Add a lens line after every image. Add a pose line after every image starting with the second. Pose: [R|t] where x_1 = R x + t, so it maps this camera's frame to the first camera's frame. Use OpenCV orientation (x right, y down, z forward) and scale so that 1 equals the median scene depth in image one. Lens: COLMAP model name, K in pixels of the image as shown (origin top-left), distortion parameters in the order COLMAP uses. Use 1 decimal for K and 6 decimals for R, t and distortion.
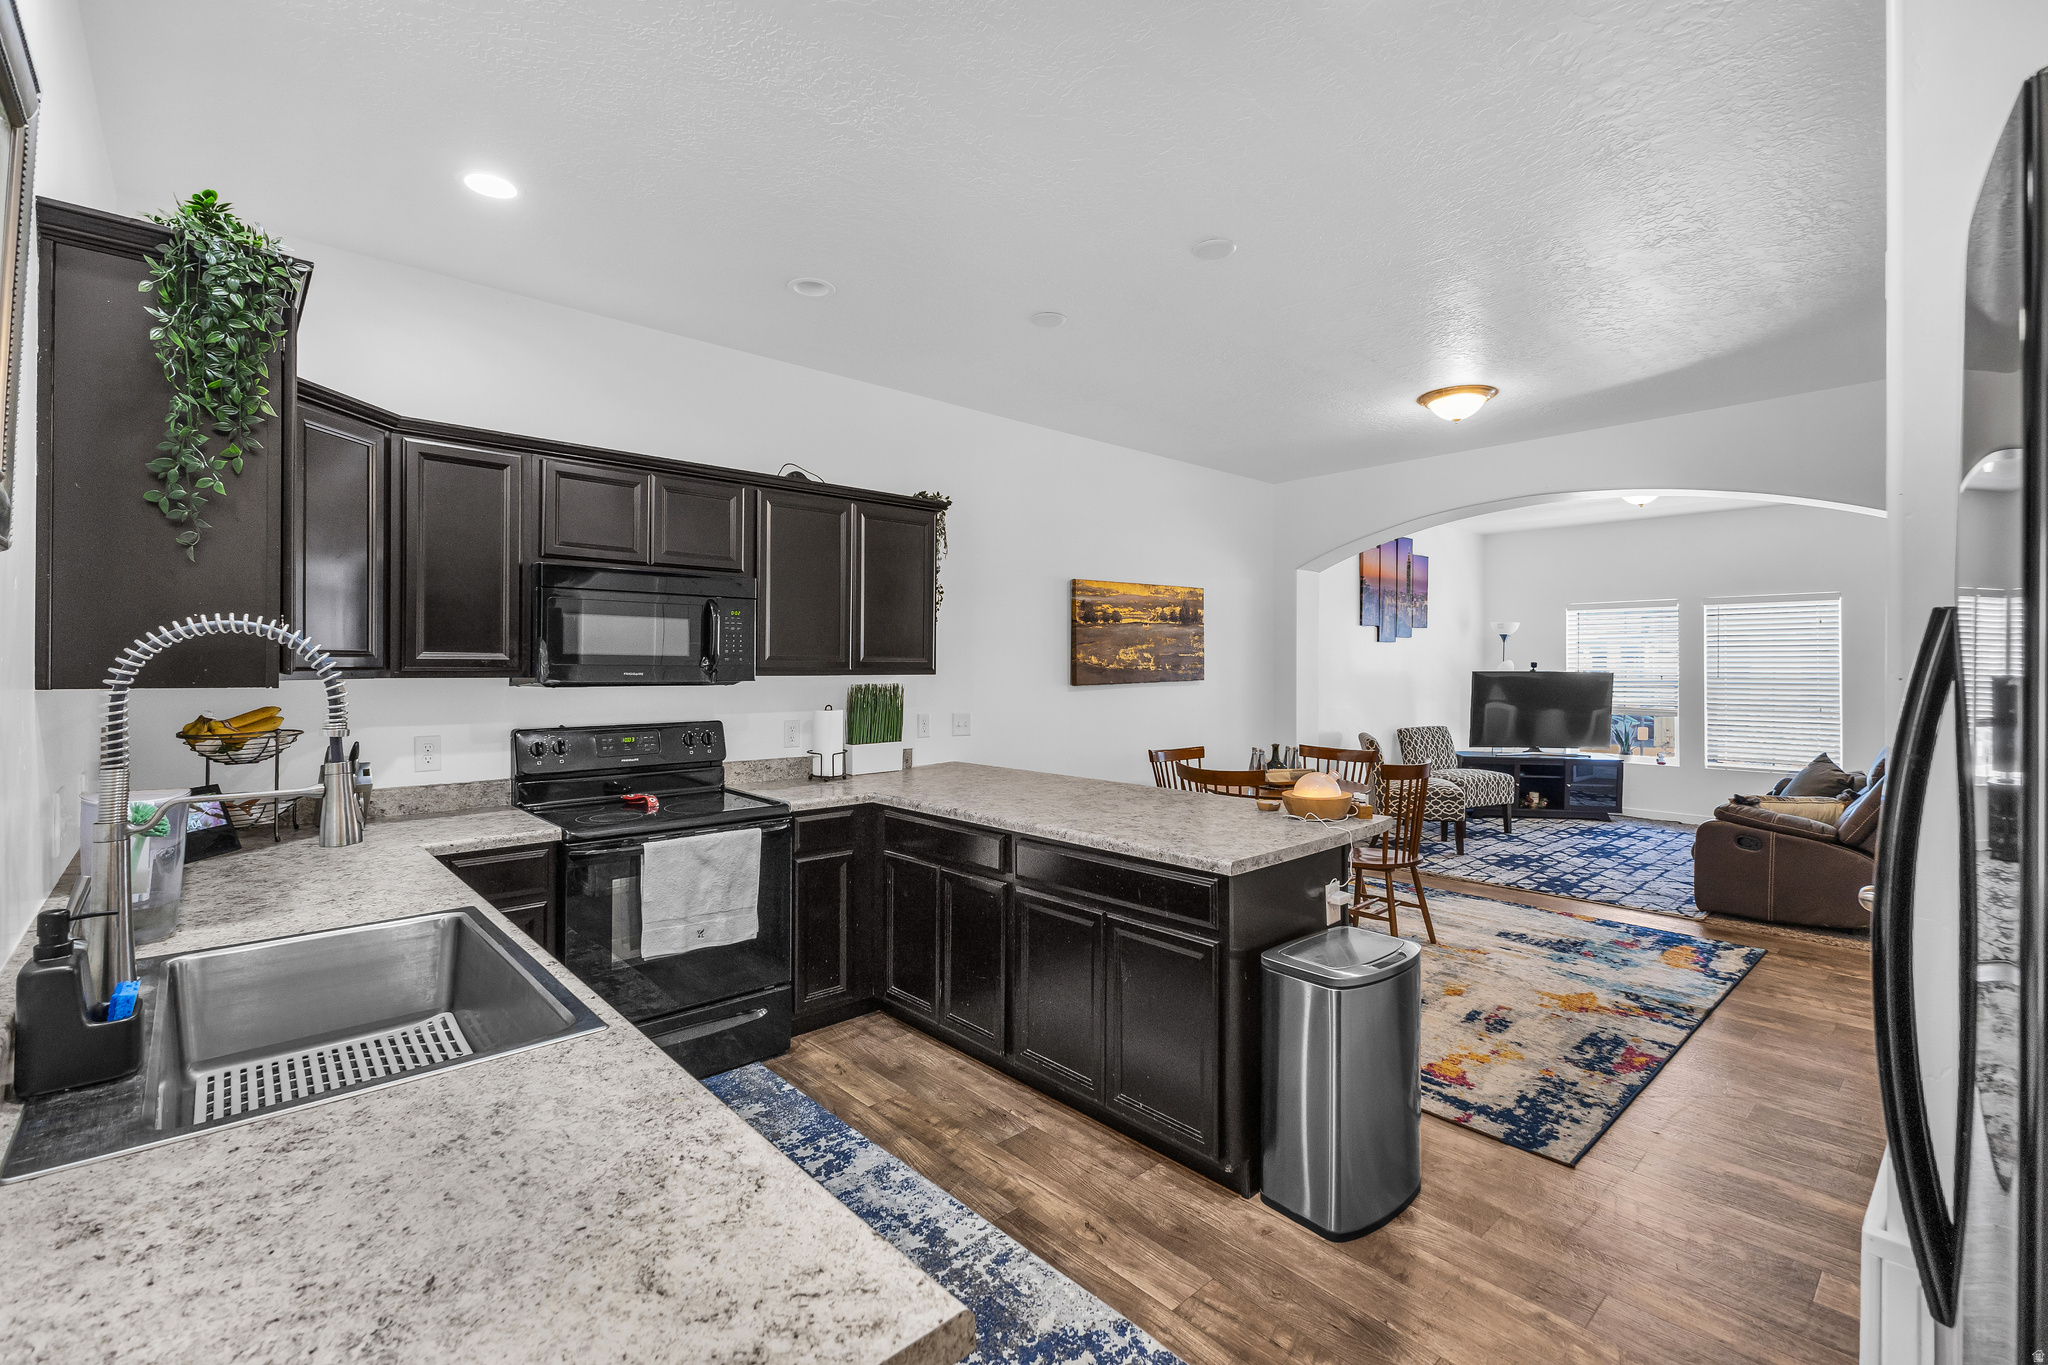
lens RADIAL K [[892.4, 0, 1025.4], [0, 892.4, 666.6], [0, 0, 1]] dist [0.008040, -0.000824]
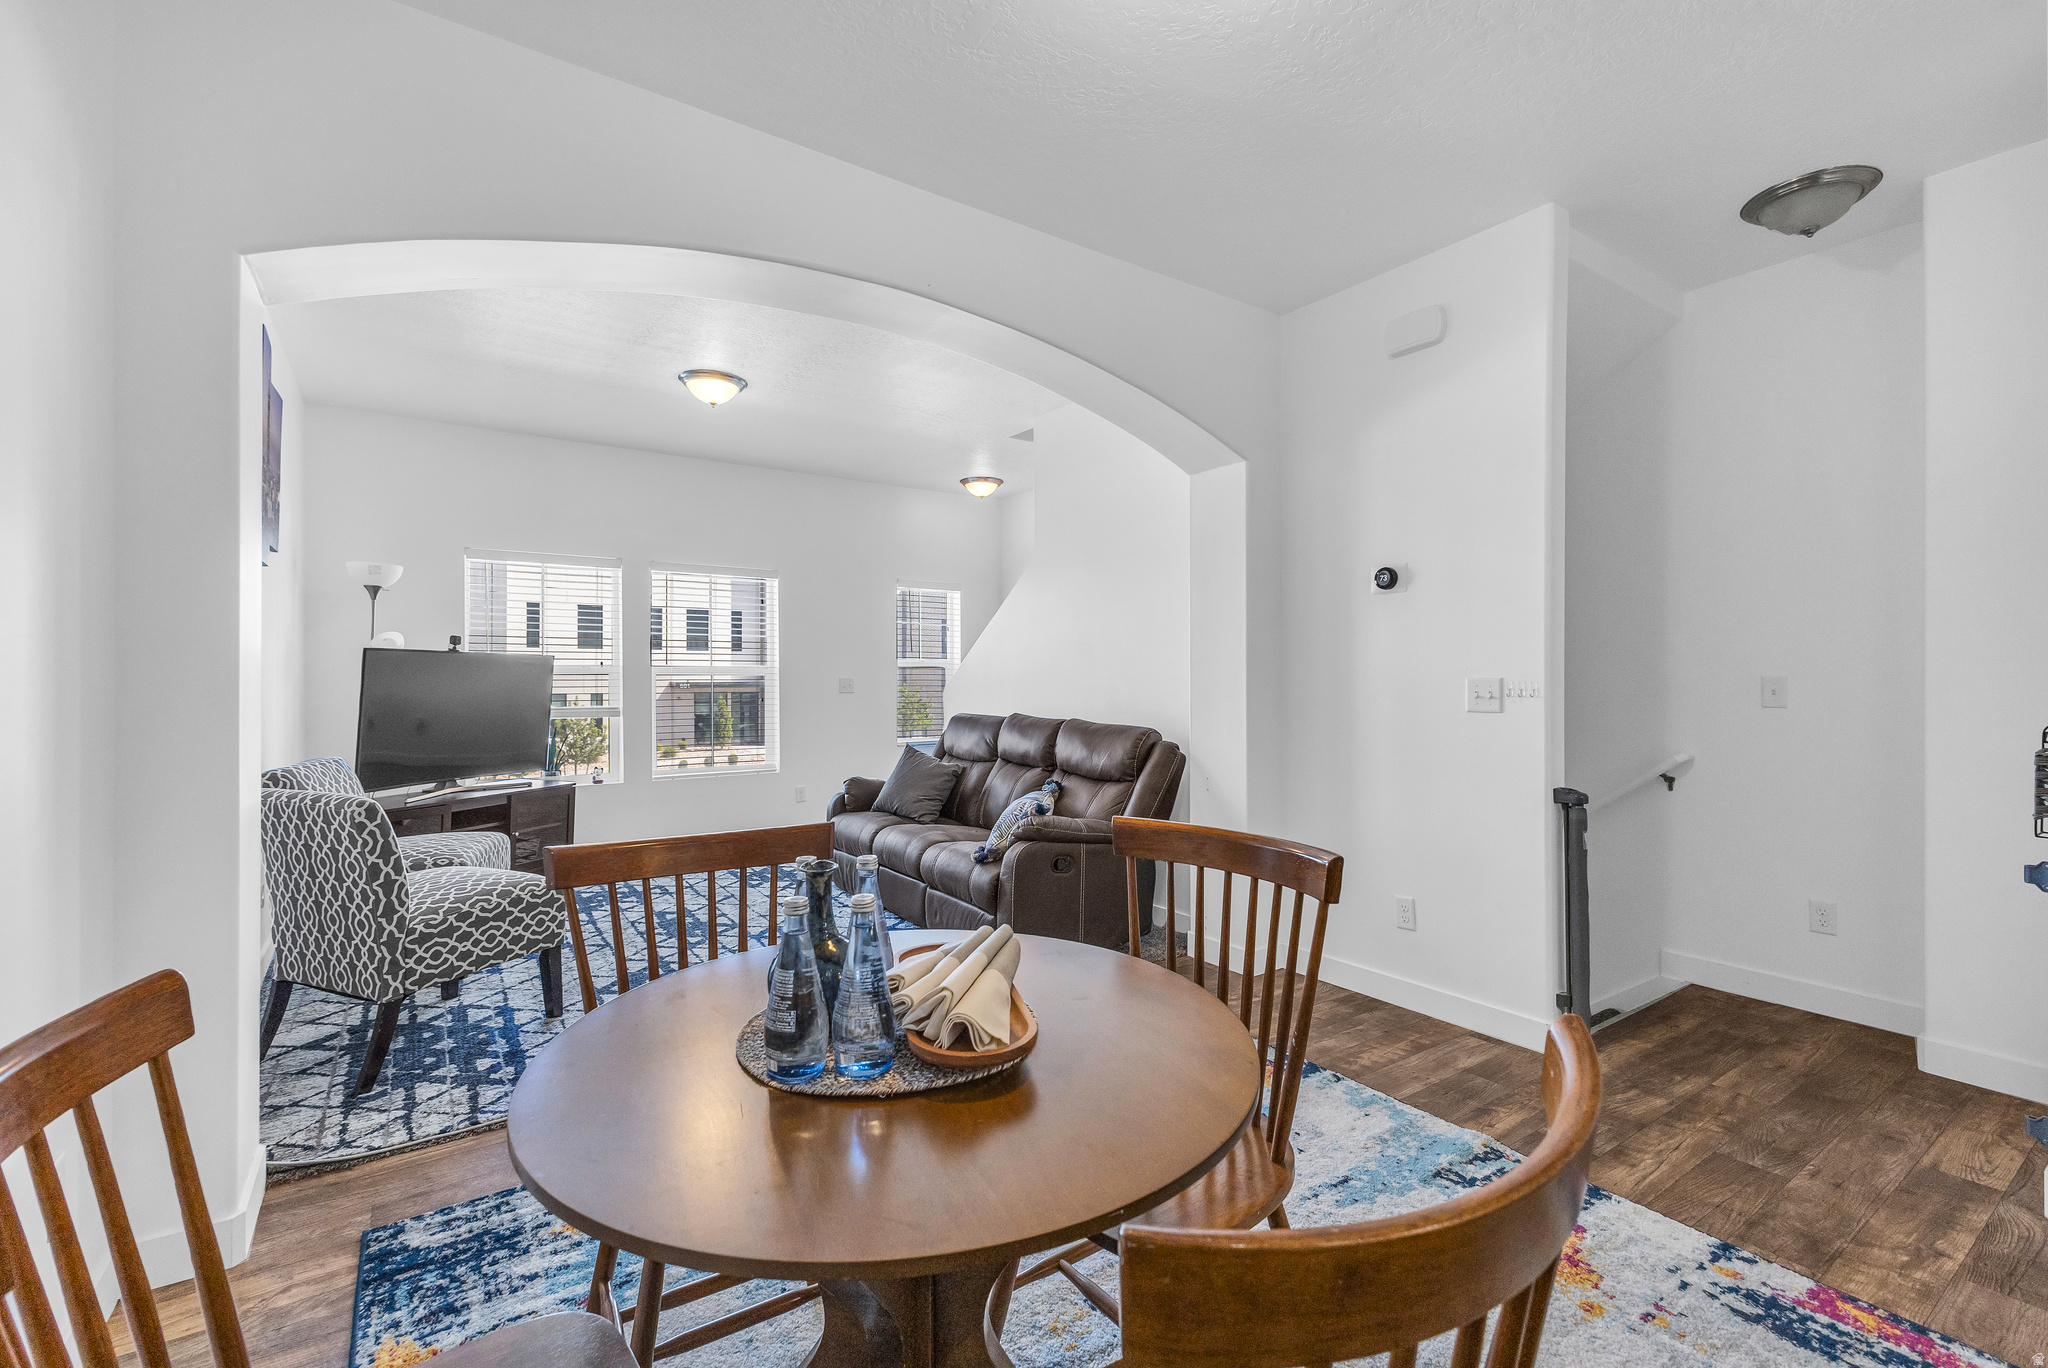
lens RADIAL K [[892.4, 0, 1038.2], [0, 892.4, 674.4], [0, 0, 1]] dist [0.008040, -0.000824]
pose [[0.128249, 0.003091, 0.991737, 0.075523], [0.000283, 0.999995, -0.003153, 0.049067], [-0.991742, 0.000685, 0.128247, 1.188769]]
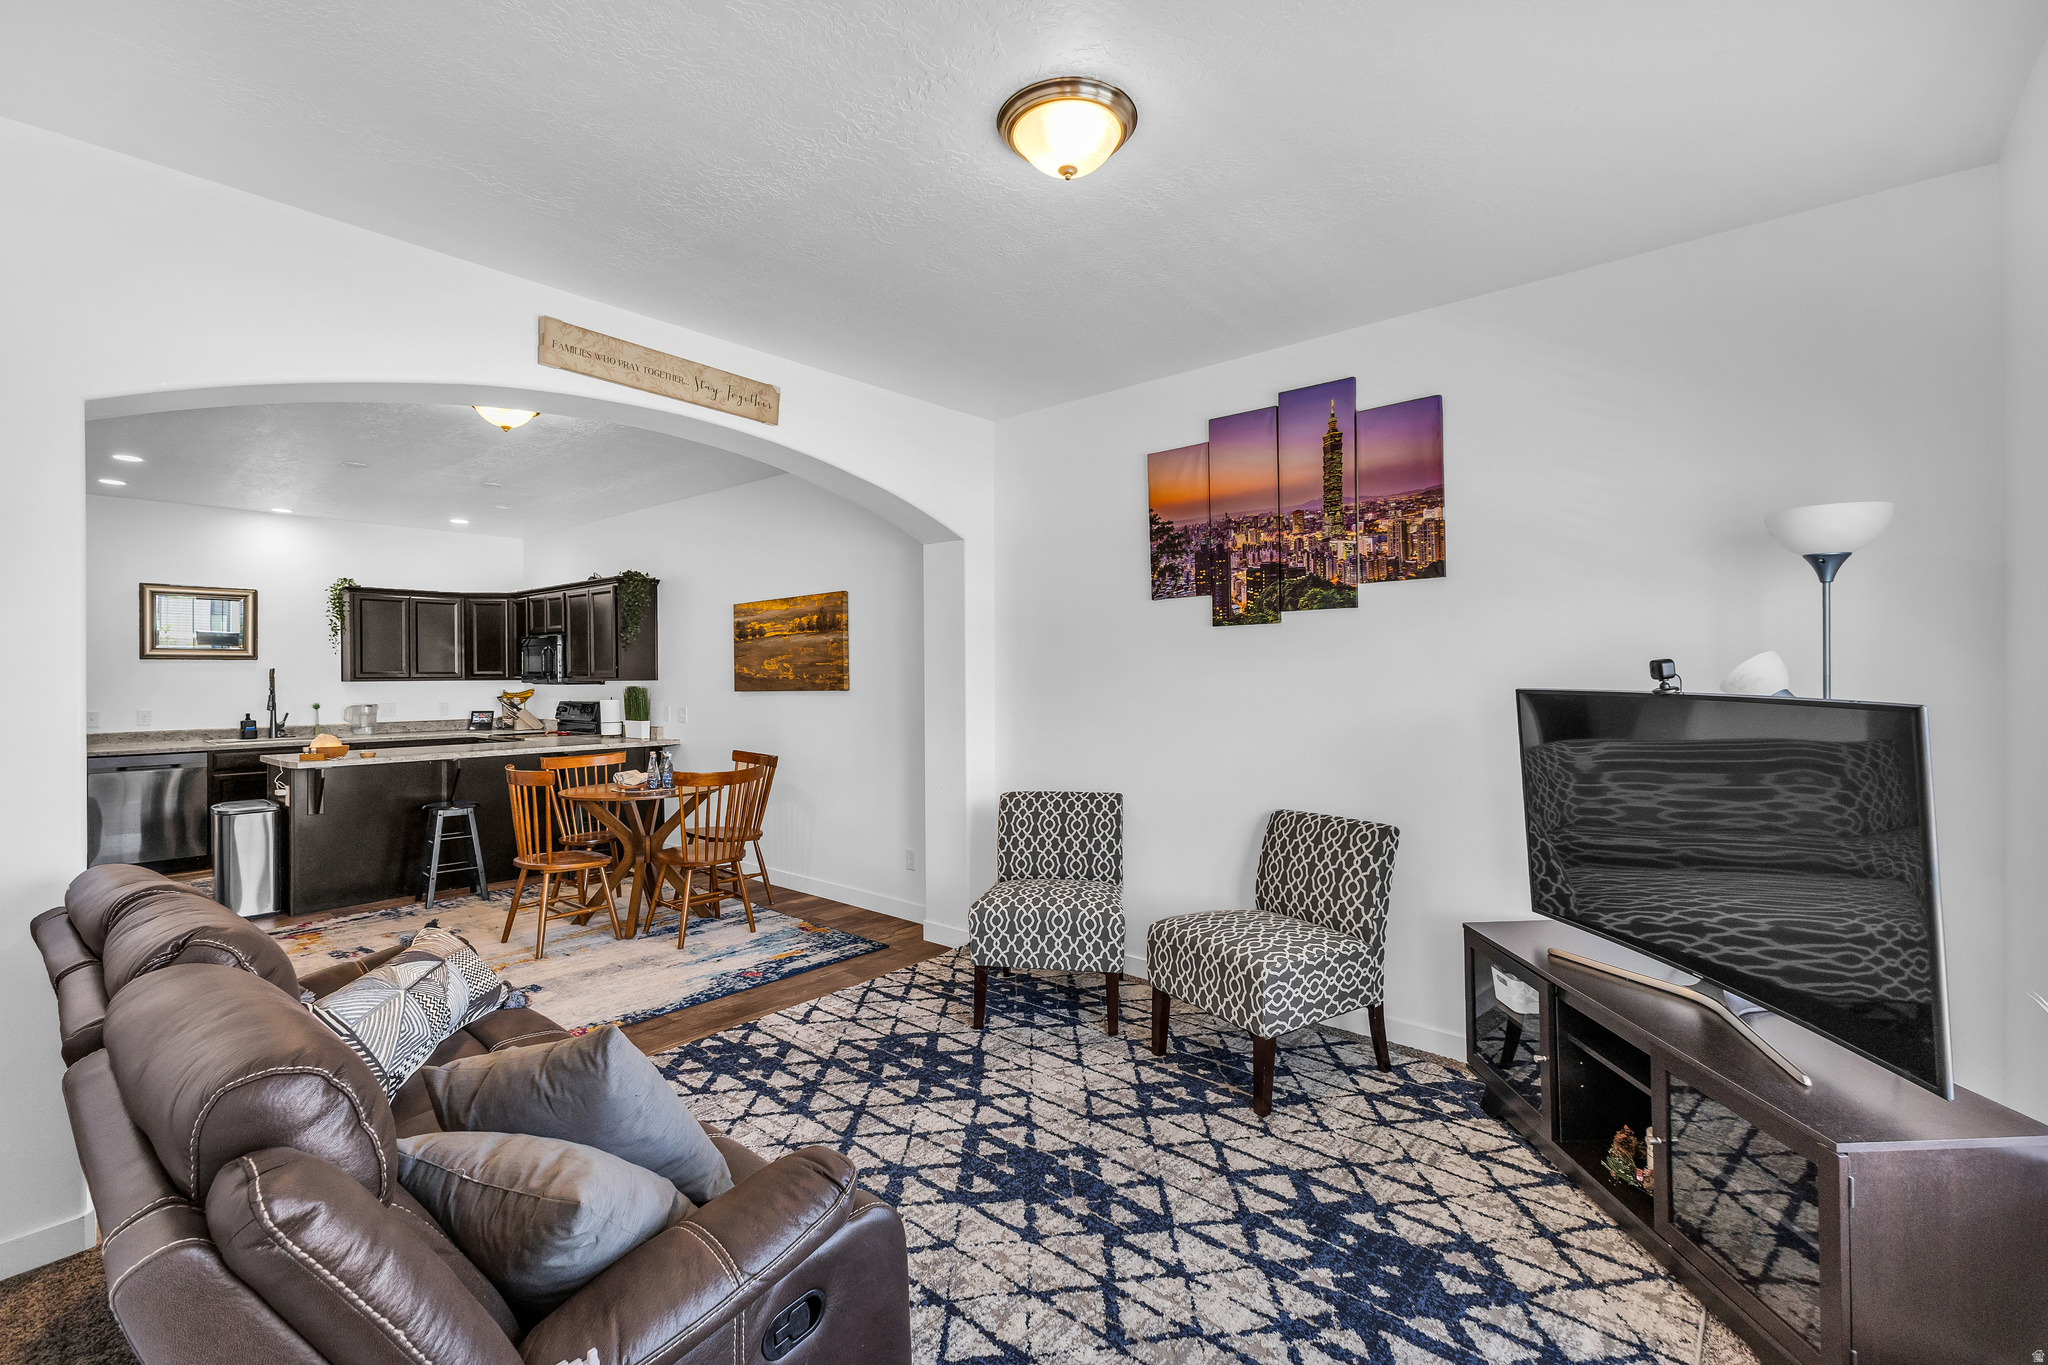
lens RADIAL K [[892.4, 0, 1030.2], [0, 892.4, 673.0], [0, 0, 1]] dist [0.008040, -0.000824]
pose [[0.122303, 0.000532, -0.992493, 1.784342], [0.004493, 0.999989, 0.001090, -0.004625], [0.992483, -0.004592, 0.122299, 1.687344]]
